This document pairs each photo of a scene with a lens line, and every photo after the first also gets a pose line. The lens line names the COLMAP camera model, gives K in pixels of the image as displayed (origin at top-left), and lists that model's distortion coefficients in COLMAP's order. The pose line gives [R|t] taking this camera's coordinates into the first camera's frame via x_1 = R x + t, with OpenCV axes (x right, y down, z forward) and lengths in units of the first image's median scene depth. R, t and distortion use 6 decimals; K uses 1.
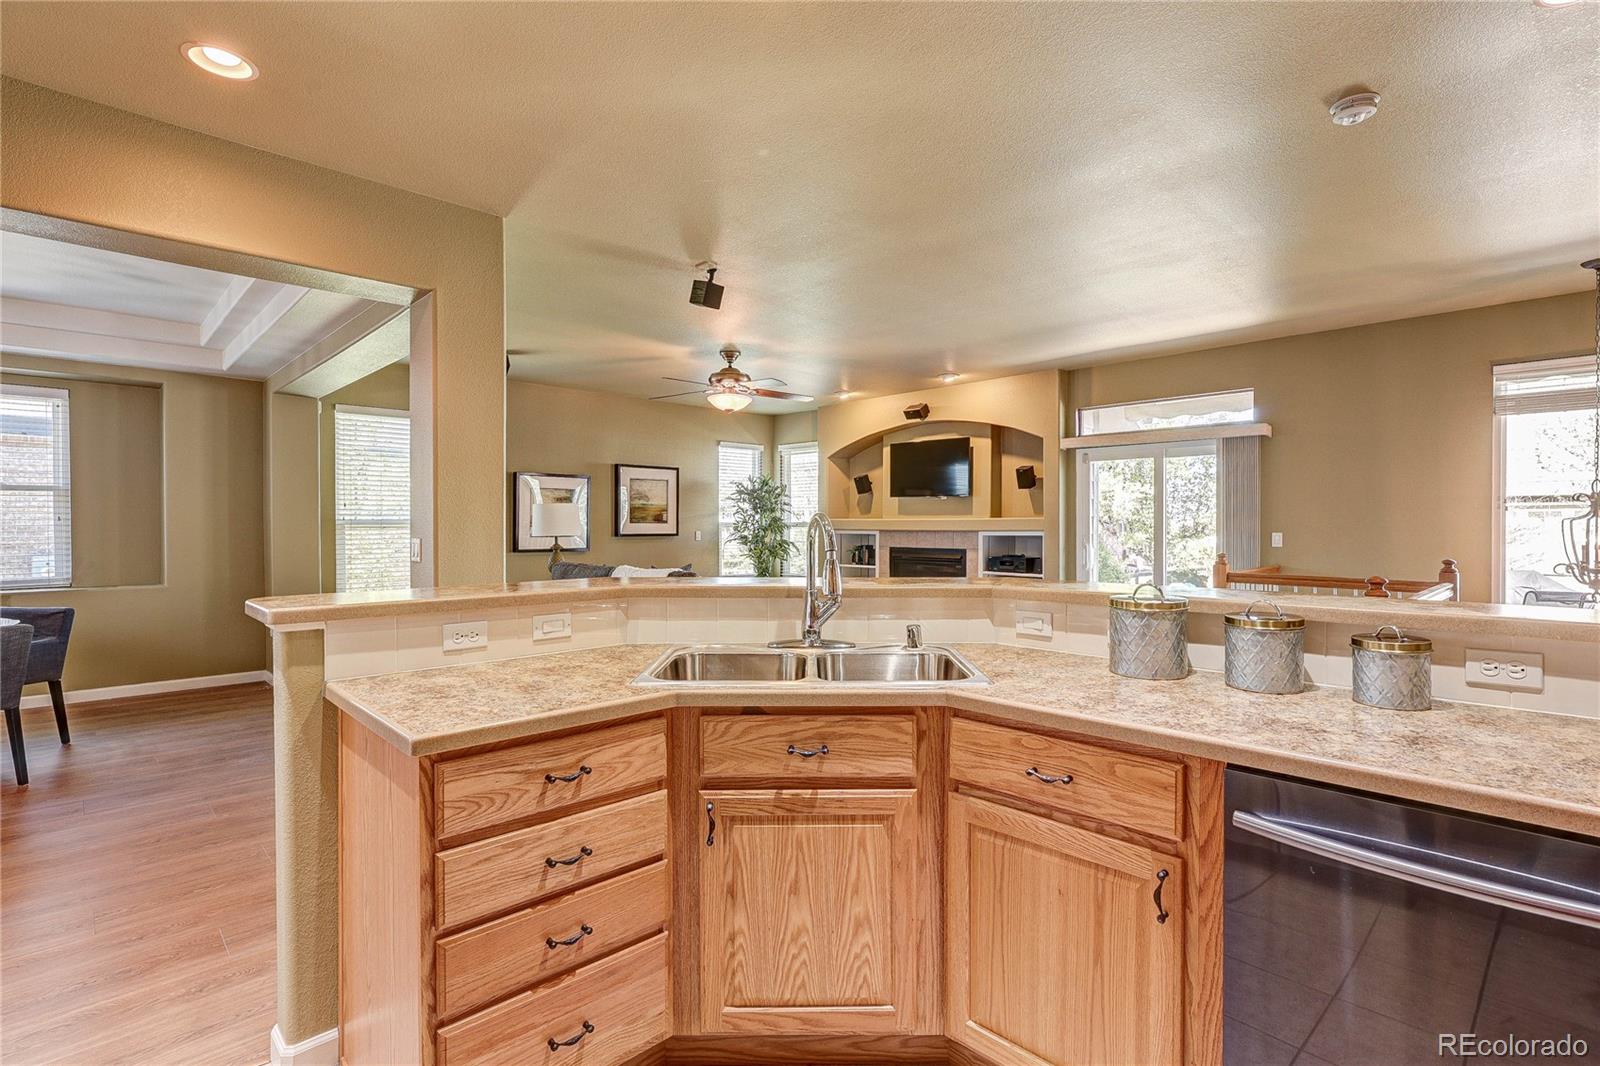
lens RADIAL K [[754.6, 0, 805.5], [0, 754.6, 530.7], [0, 0, 1]] dist [0.010923, -0.000094]
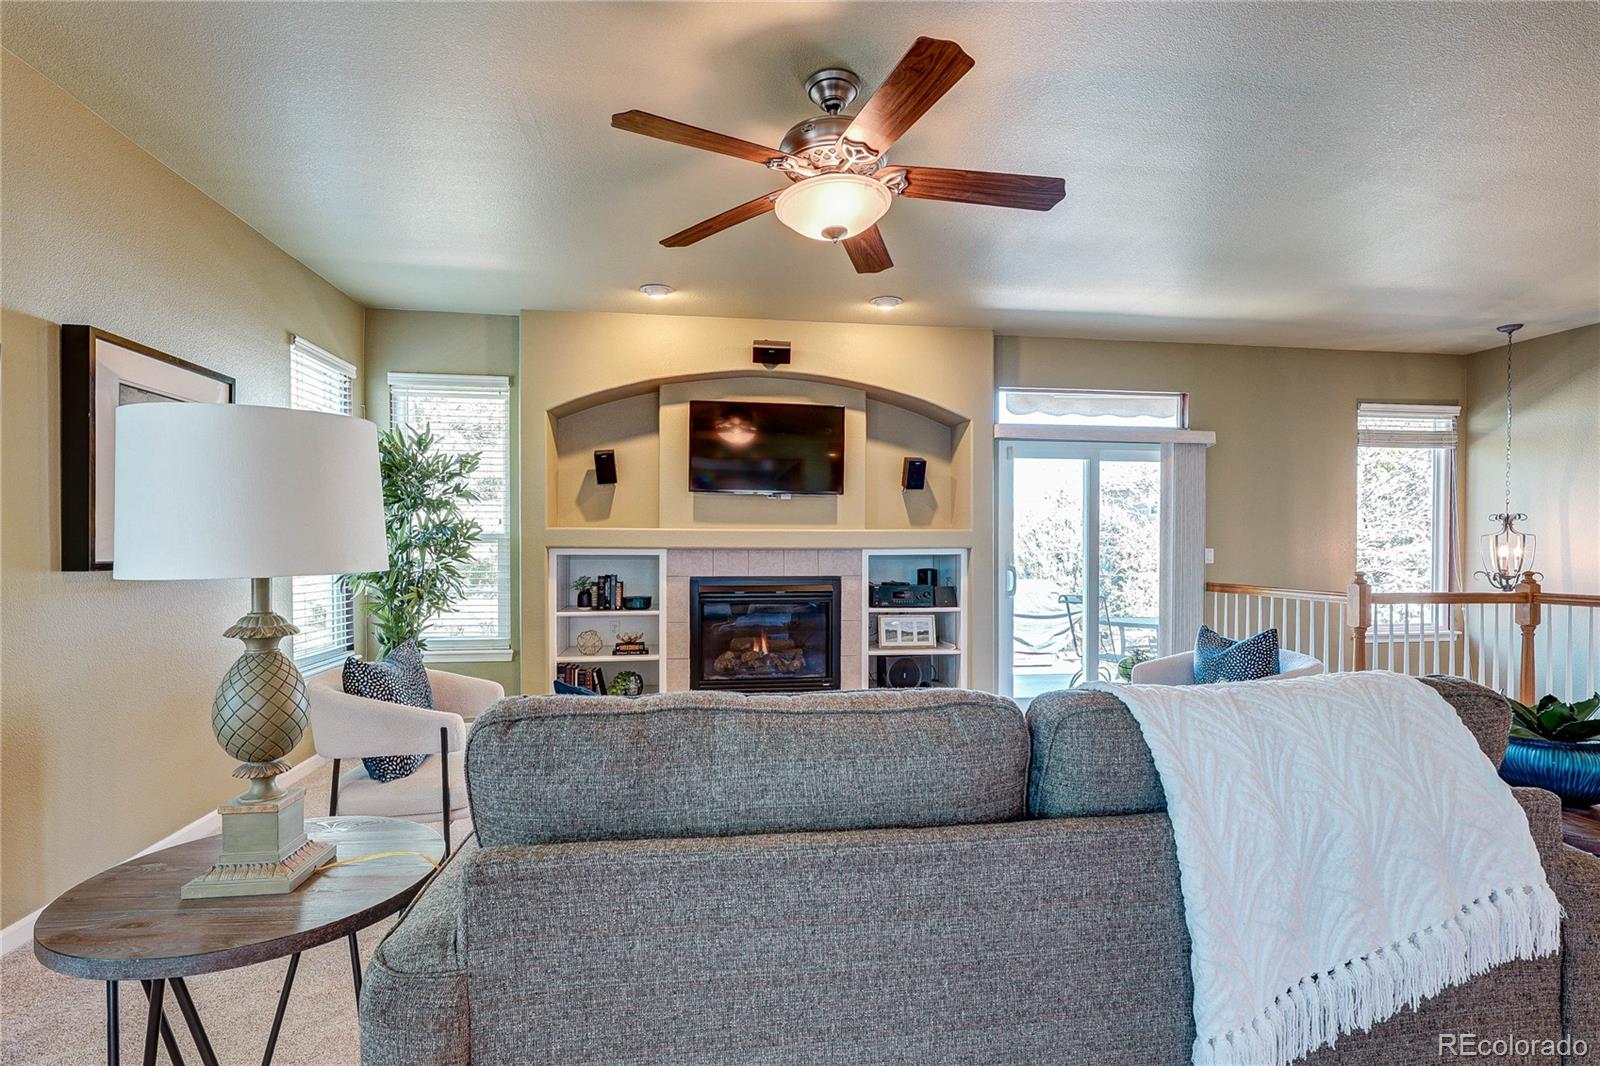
lens RADIAL K [[767.9, 0, 800.6], [0, 767.9, 554.3], [0, 0, 1]] dist [-0.000295, -0.000292]
pose [[0.596515, -0.008360, 0.802558, -0.318826], [0.005586, 0.999965, 0.006265, 0.000994], [-0.802582, 0.000746, 0.596541, 0.586697]]
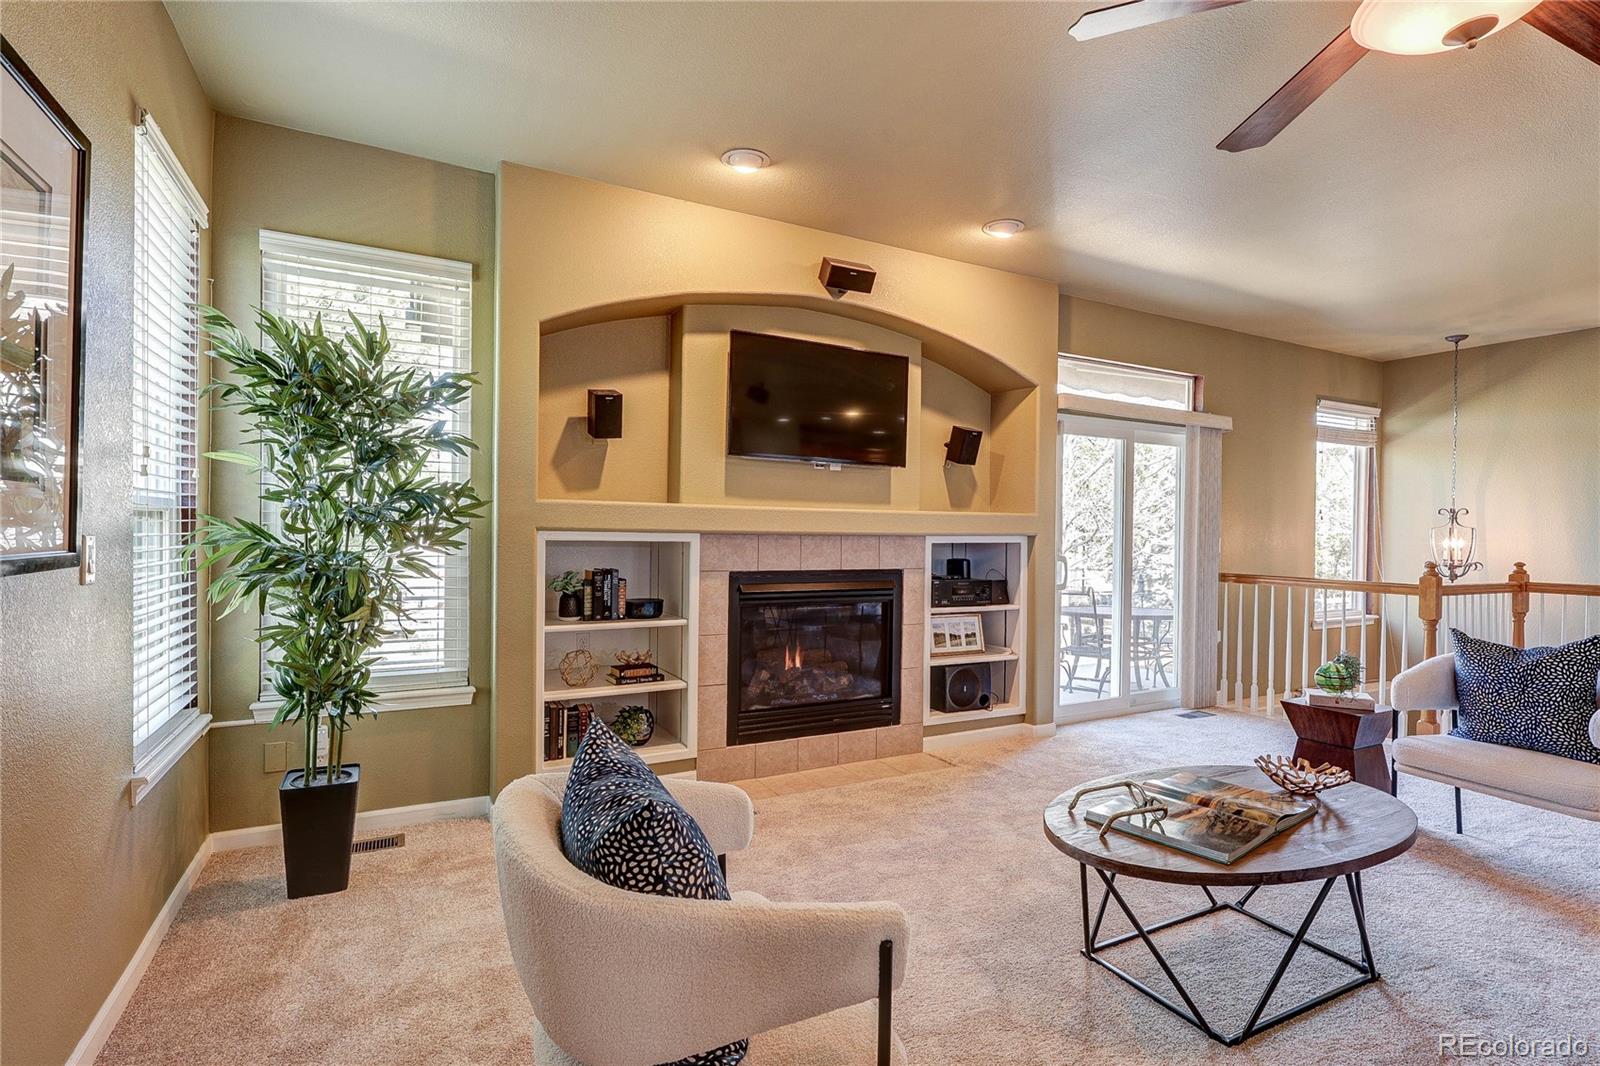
lens RADIAL K [[761.1, 0, 800.0], [0, 761.1, 533.0], [0, 0, 1]] dist [-0.002628, -0.000542]
pose [[0.298053, 0.000209, 0.954549, -0.290213], [-0.004614, 0.999989, 0.001222, -0.000911], [-0.954538, -0.004768, 0.298051, 0.847633]]
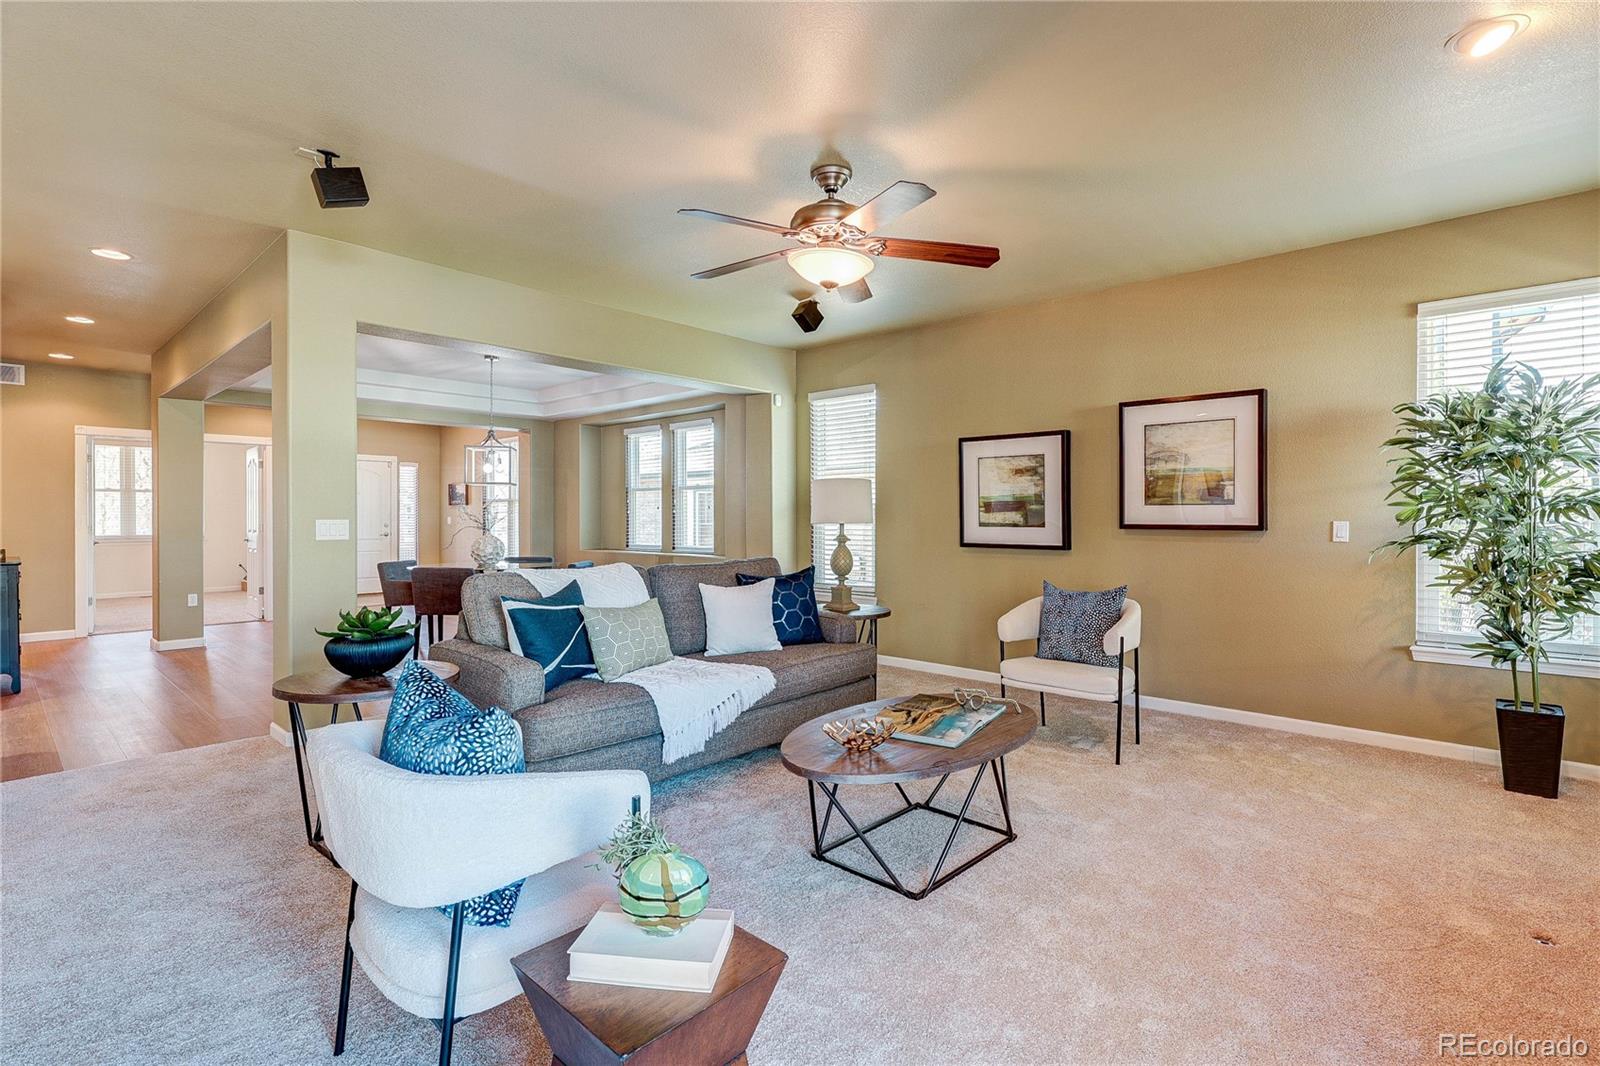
lens RADIAL K [[760.8, 0, 800.6], [0, 760.8, 515.9], [0, 0, 1]] dist [-0.001520, -0.000060]
pose [[0.044426, -0.000716, -0.999012, 0.318196], [-0.008441, 0.999964, -0.001092, 0.000789], [0.998977, 0.008481, 0.044418, 0.720107]]
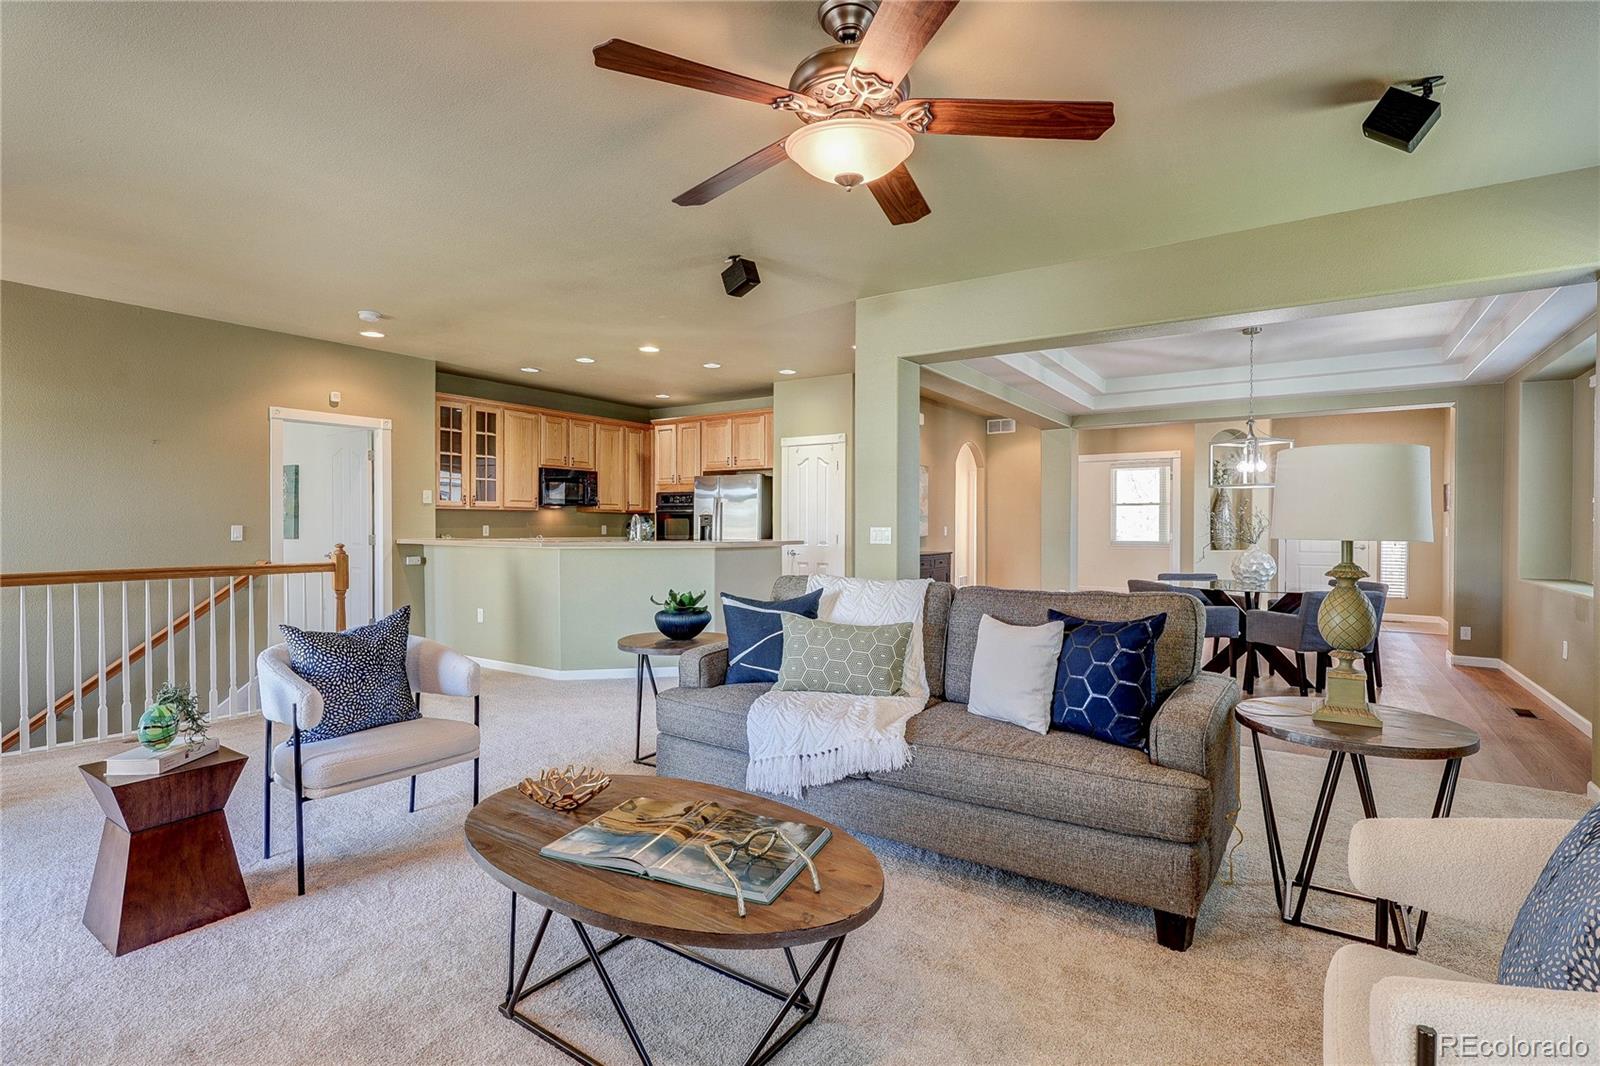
lens RADIAL K [[762.7, 0, 802.7], [0, 762.7, 532.5], [0, 0, 1]] dist [-0.003842, 0.000264]
pose [[-0.980213, 0.000276, -0.197944, -0.007264], [-0.003460, 0.999822, 0.018531, -0.002167], [0.197914, 0.018850, -0.980038, 1.013020]]
